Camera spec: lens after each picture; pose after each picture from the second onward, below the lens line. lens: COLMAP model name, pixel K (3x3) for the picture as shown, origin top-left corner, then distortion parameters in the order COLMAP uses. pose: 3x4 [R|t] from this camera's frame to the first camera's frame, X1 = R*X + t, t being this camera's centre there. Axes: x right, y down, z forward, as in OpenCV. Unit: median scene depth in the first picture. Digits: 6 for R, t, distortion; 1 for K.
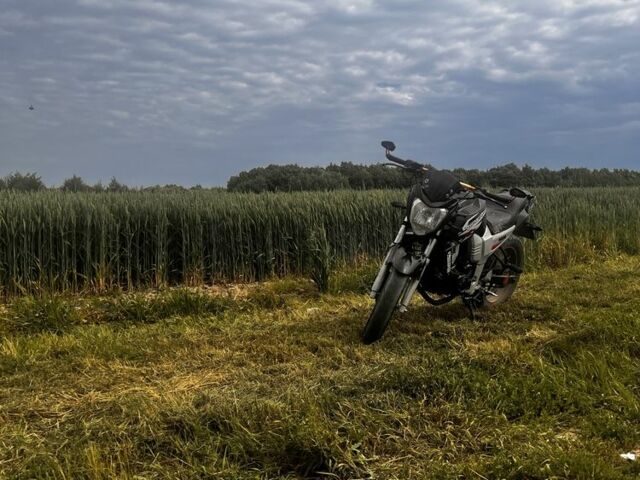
lens RADIAL K [[545.6, 0, 320.0], [0, 545.6, 240.0], [0, 0, 1]] dist [0.013471, -0.000141]
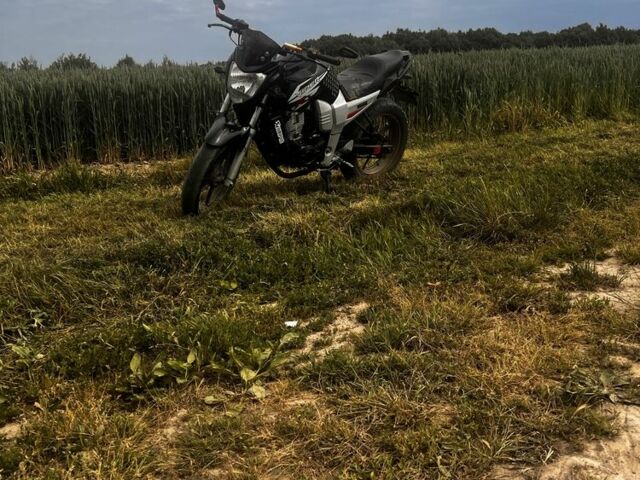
lens RADIAL K [[545.6, 0, 320.0], [0, 545.6, 240.0], [0, 0, 1]] dist [0.013471, -0.000141]
pose [[0.996756, -0.007746, -0.080115, 0.340427], [0.025361, 0.974882, 0.221272, 0.013515], [0.076388, -0.222585, 0.971916, 0.036060]]
